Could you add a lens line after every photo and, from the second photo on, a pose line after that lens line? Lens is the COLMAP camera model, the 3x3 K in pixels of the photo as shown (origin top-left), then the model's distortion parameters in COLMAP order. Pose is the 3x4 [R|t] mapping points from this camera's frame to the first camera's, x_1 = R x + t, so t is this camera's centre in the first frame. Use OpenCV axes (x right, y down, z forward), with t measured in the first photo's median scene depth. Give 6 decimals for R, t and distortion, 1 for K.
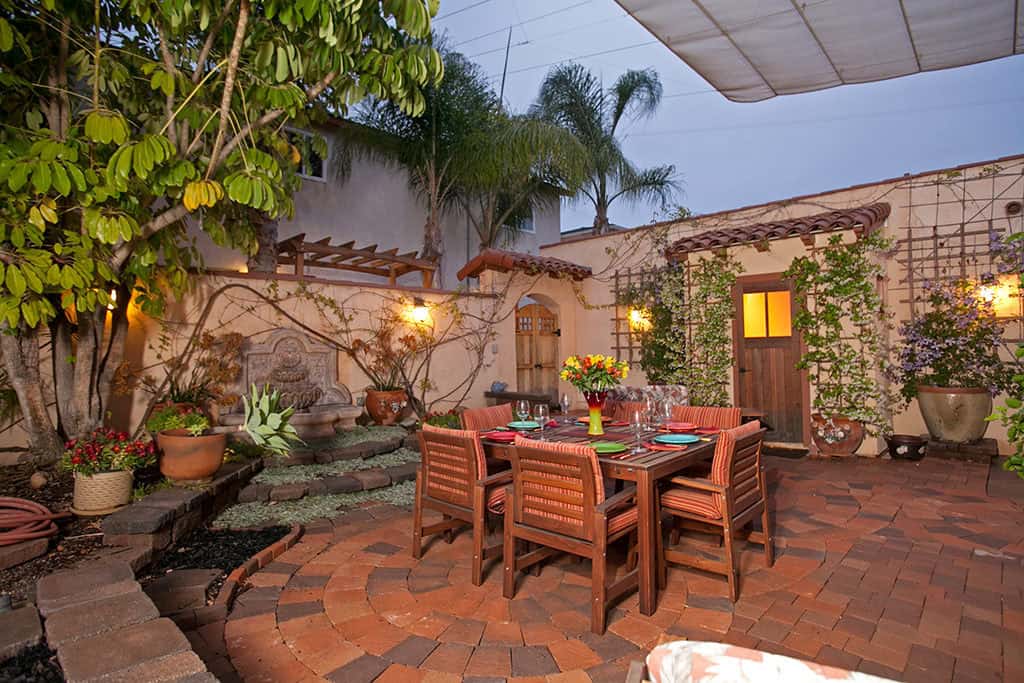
lens RADIAL K [[514.8, 0, 497.6], [0, 514.8, 337.8], [0, 0, 1]] dist [-0.078733, 0.033415]
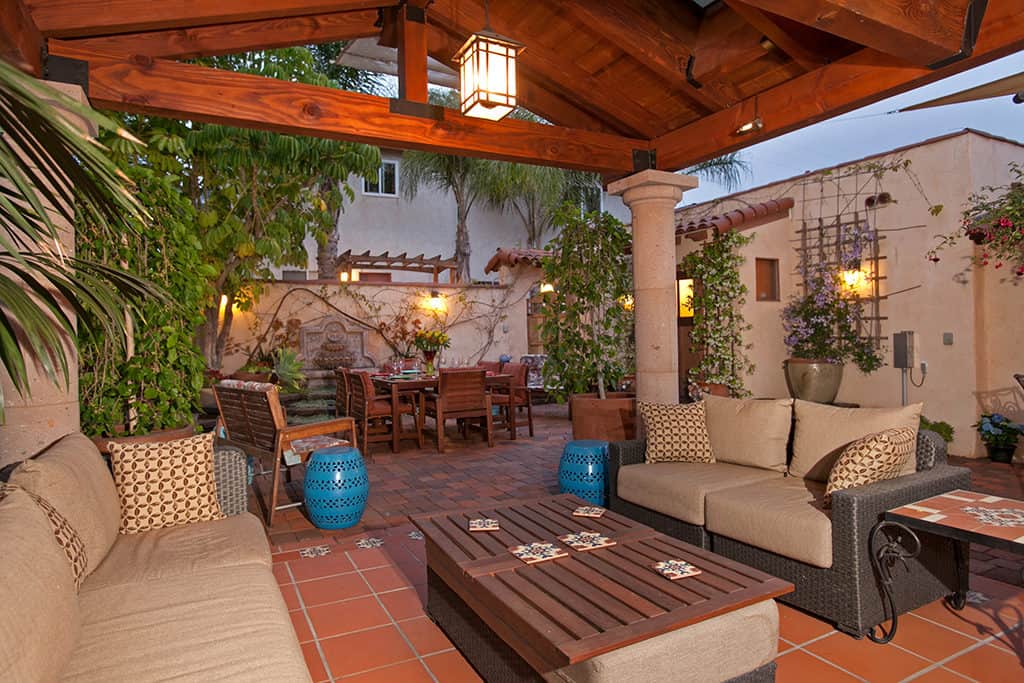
lens RADIAL K [[583.4, 0, 513.3], [0, 583.4, 332.1], [0, 0, 1]] dist [-0.072769, 0.057660]
pose [[0.953472, -0.004945, -0.301441, 0.578872], [0.011040, 0.999768, 0.018521, 0.003456], [0.301279, -0.020988, 0.953305, -0.454145]]
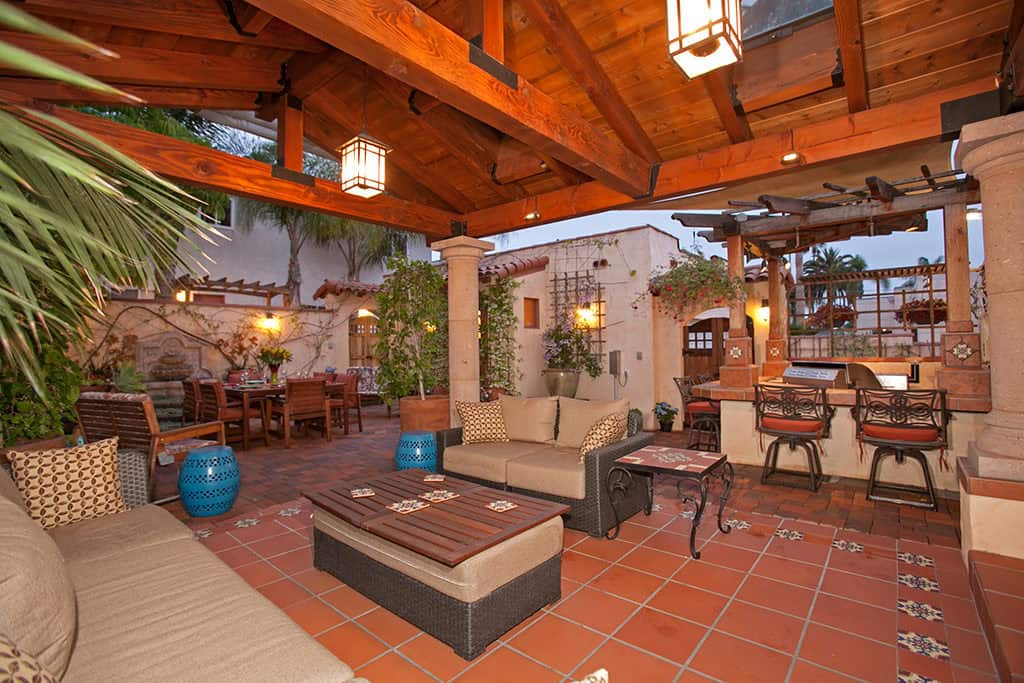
lens RADIAL K [[464.4, 0, 499.2], [0, 464.4, 332.4], [0, 0, 1]] dist [-0.067319, 0.029836]
pose [[0.998415, 0.004780, 0.056075, 0.547861], [-0.004040, 0.999903, -0.013295, -0.002696], [-0.056133, 0.013047, 0.998338, -0.516900]]
